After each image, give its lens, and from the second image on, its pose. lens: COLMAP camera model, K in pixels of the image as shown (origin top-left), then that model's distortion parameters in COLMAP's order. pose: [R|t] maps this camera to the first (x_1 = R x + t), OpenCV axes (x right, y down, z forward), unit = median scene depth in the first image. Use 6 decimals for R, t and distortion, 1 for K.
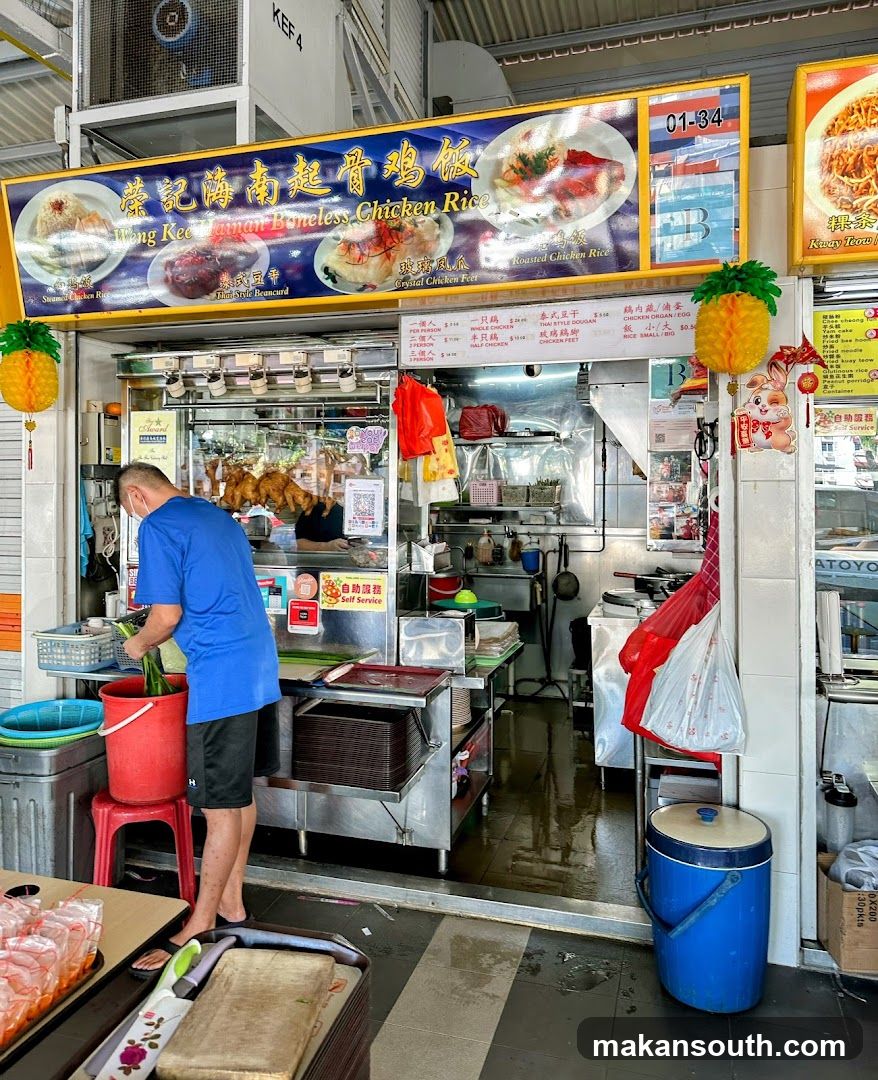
lens RADIAL K [[811.2, 0, 436.0], [0, 811.2, 494.3], [0, 0, 1]] dist [0.067697, -0.090409]
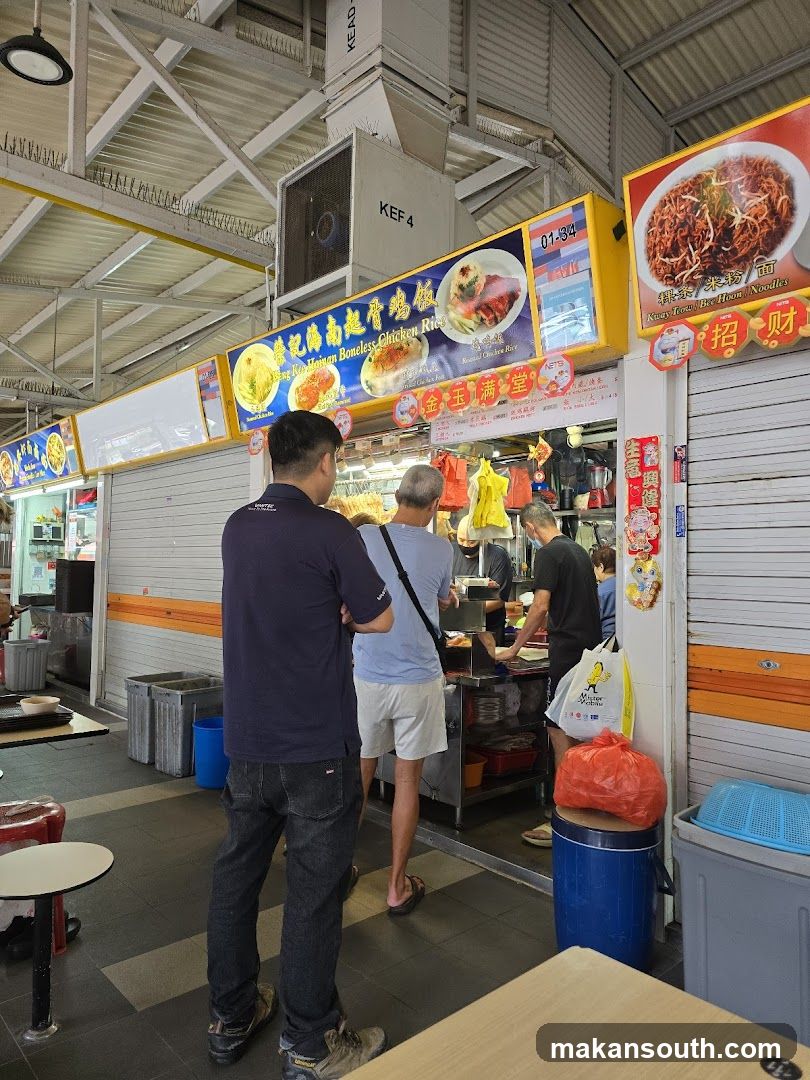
lens RADIAL K [[722.3, 0, 409.0], [0, 722.3, 550.8], [0, 0, 1]] dist [0.044083, -0.031594]
pose [[0.861280, 0.004555, -0.508109, 0.581281], [-0.022128, 0.999347, -0.028549, 0.060056], [0.507648, 0.035832, 0.860819, -0.065594]]
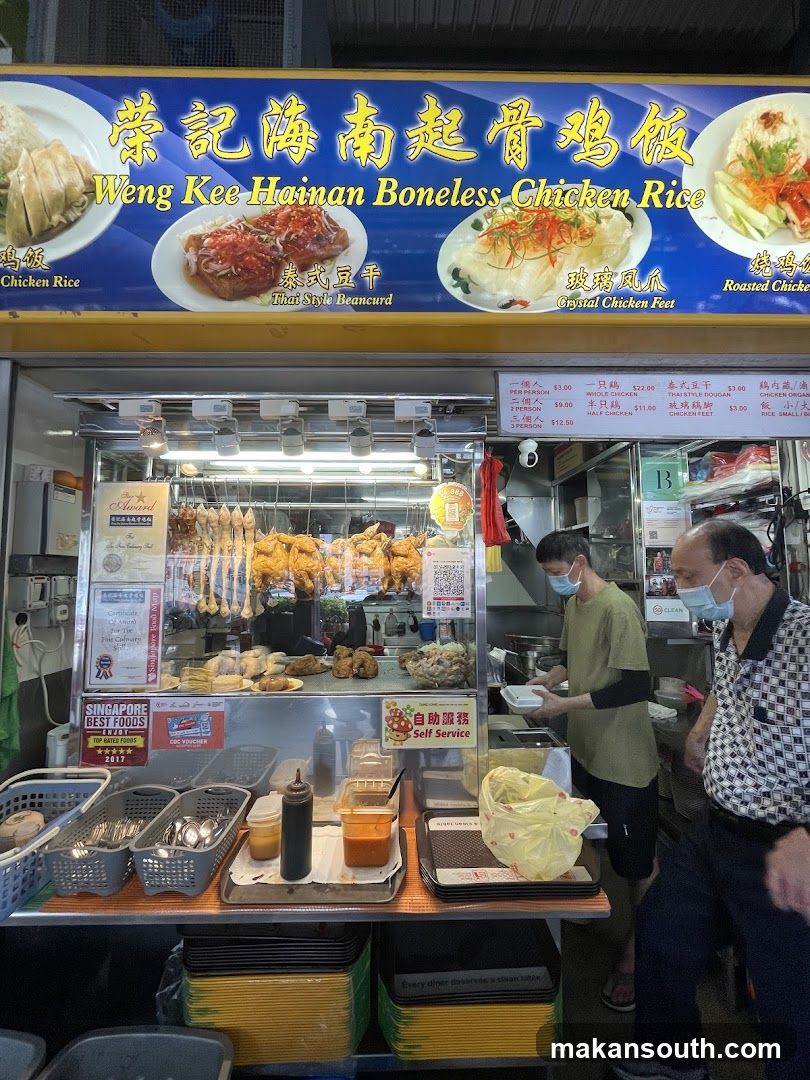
lens RADIAL K [[439.4, 0, 404.8], [0, 439.4, 542.1], [0, 0, 1]] dist [-0.004668, 0.001534]
pose [[0.949798, 0.016176, 0.312445, -0.283471], [0.008175, 0.997038, -0.076469, -0.019919], [-0.312757, 0.075184, 0.946853, 0.668851]]
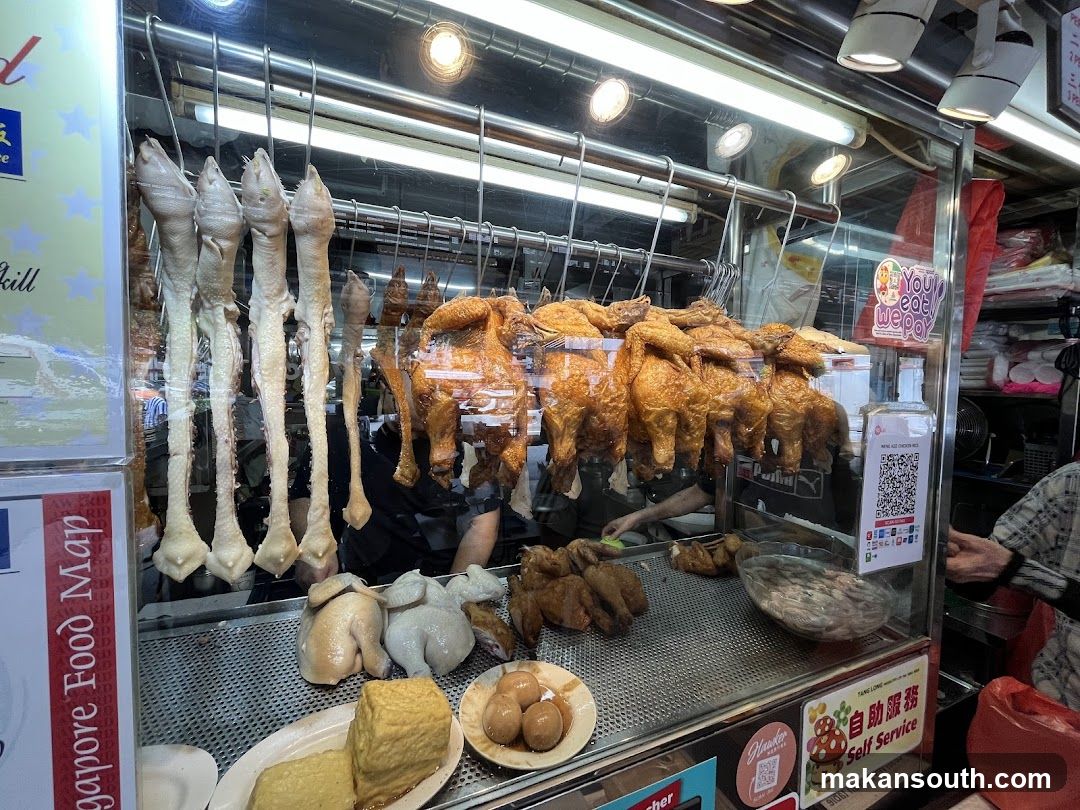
lens RADIAL K [[439.4, 0, 534.6], [0, 439.4, 399.9], [0, 0, 1]] dist [-0.004668, 0.001534]
pose [[0.764331, -0.024461, 0.644360, -0.372781], [-0.018494, 0.998038, 0.059824, -0.036223], [-0.644559, -0.057643, 0.762379, 1.059210]]
